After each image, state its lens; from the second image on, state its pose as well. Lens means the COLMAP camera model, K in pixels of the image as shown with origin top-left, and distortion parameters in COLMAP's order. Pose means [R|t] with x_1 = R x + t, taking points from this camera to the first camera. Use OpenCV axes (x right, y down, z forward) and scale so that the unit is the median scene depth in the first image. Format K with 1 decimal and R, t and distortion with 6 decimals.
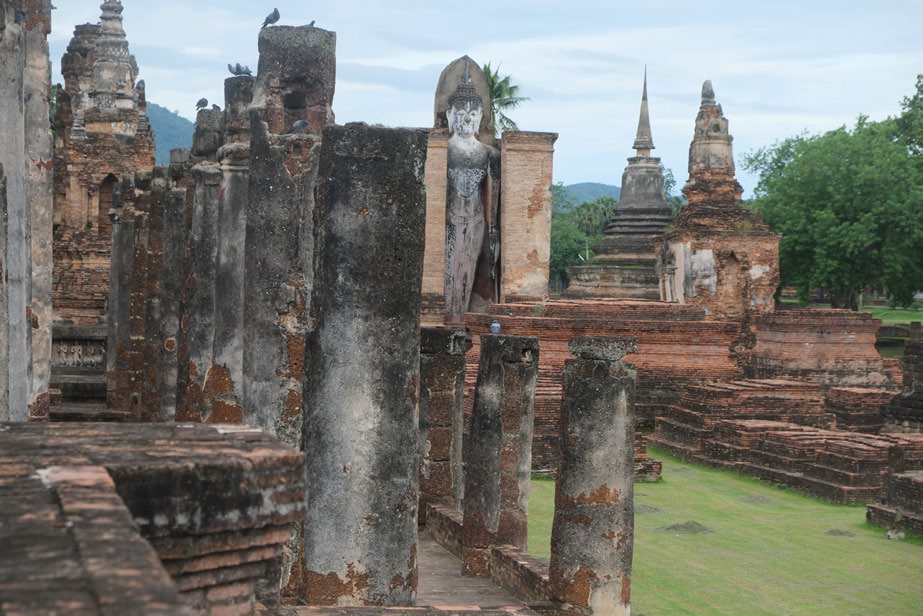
lens RADIAL K [[2129.5, 0, 478.0], [0, 2129.5, 359.7], [0, 0, 1]] dist [-0.013694, 0.000000]
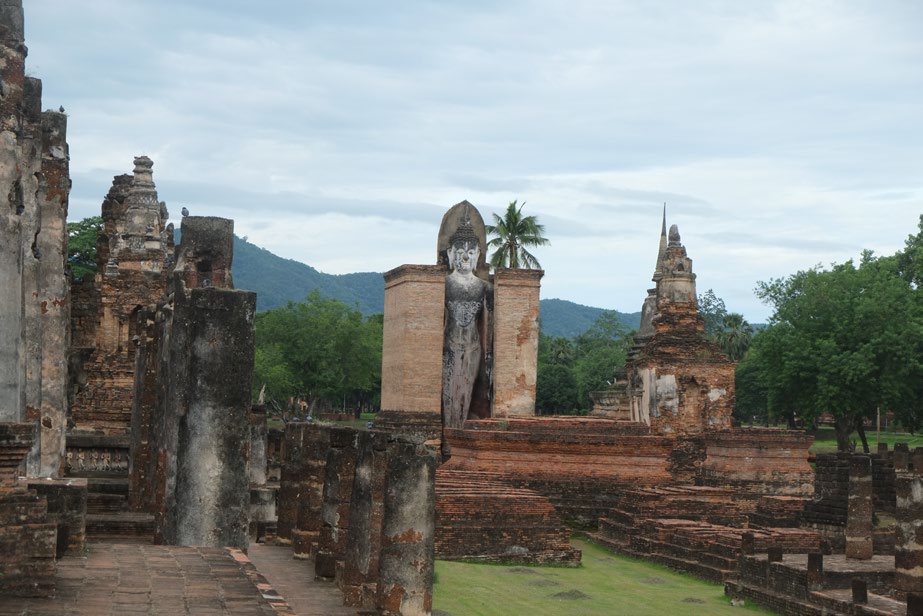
lens RADIAL K [[2129.5, 0, 460.7], [0, 2129.5, 355.6], [0, 0, 1]] dist [-0.013694, 0.000000]
pose [[0.999215, 0.007024, -0.038990, 0.049678], [-0.009401, 0.998087, -0.061113, 0.009707], [0.038487, 0.061431, 0.997369, -0.154191]]
